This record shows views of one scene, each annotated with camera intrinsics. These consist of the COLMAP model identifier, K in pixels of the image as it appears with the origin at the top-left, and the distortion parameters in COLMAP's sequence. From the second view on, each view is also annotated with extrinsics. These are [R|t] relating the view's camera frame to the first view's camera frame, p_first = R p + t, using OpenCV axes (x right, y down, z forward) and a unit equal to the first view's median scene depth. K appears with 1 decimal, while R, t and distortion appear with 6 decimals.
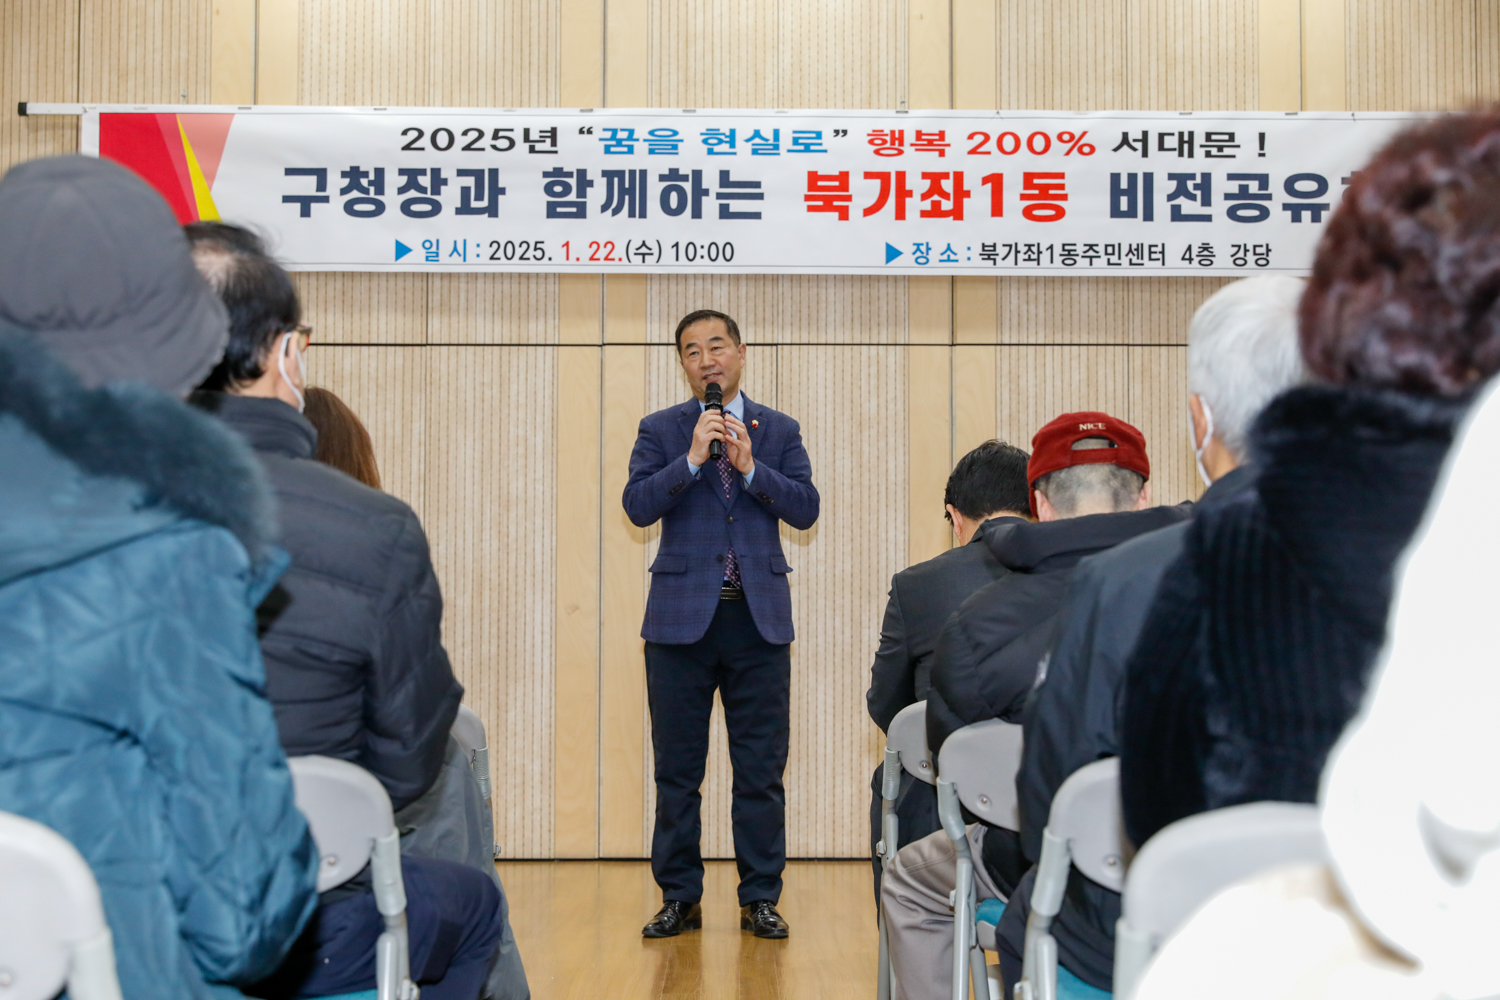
lens RADIAL K [[2173.6, 0, 731.0], [0, 2173.6, 471.5], [0, 0, 1]] dist [0.035677, 0.000000]
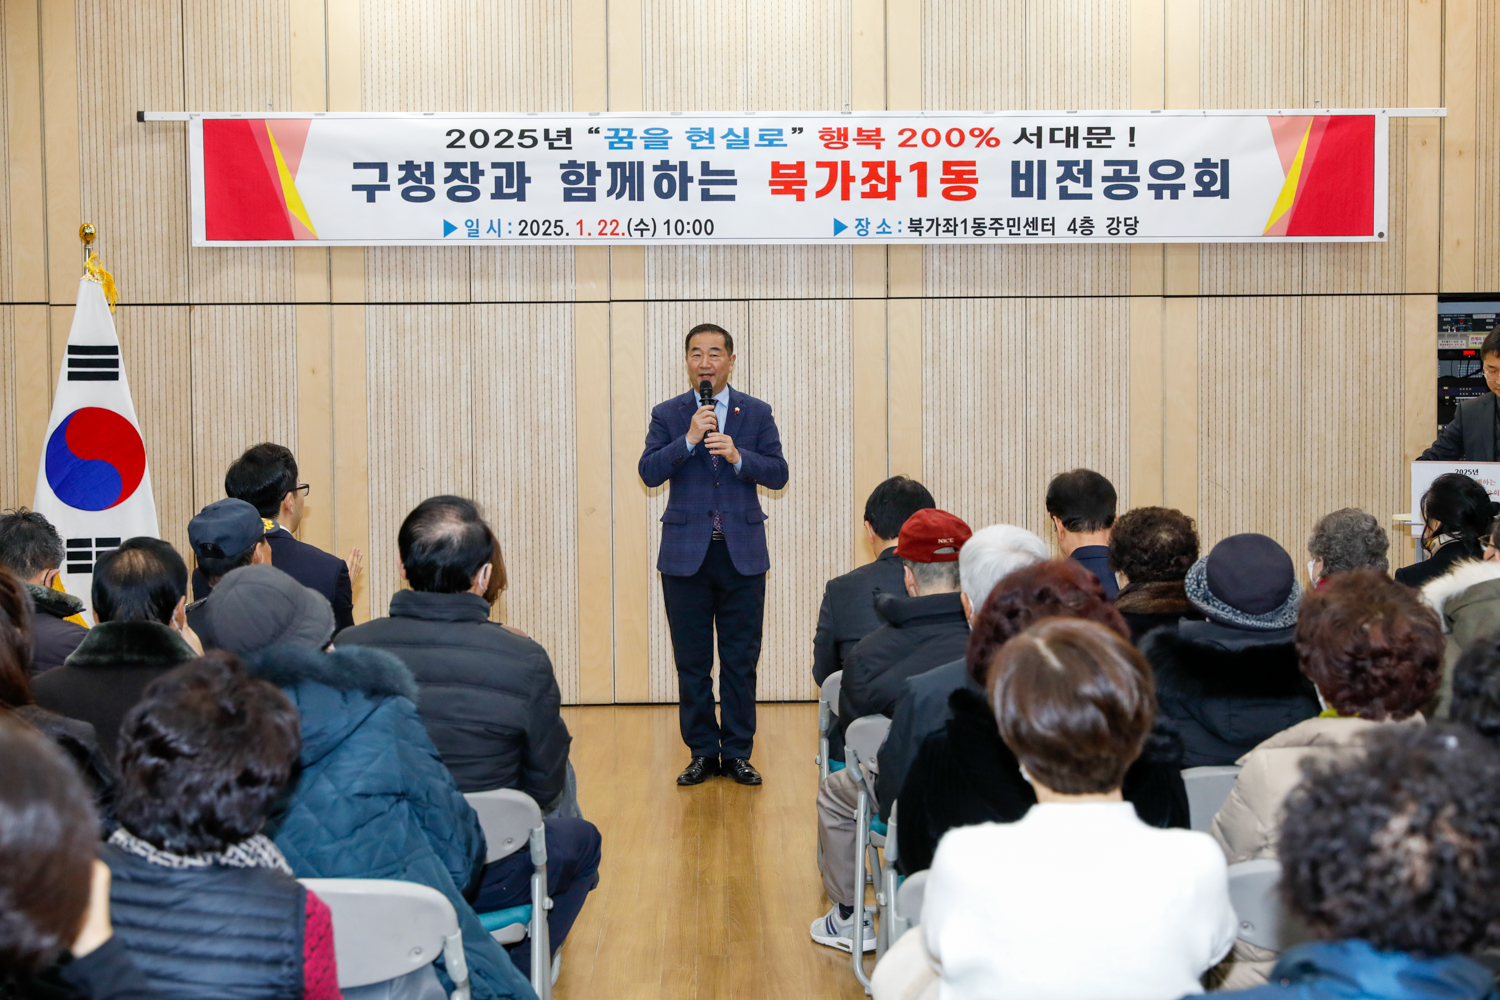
lens RADIAL K [[2173.6, 0, 739.8], [0, 2173.6, 467.8], [0, 0, 1]] dist [0.035677, 0.000000]
pose [[0.999711, -0.012338, 0.020647, -0.011224], [0.010208, 0.994912, 0.100226, -0.088206], [-0.021779, -0.099986, 0.994750, -0.265549]]
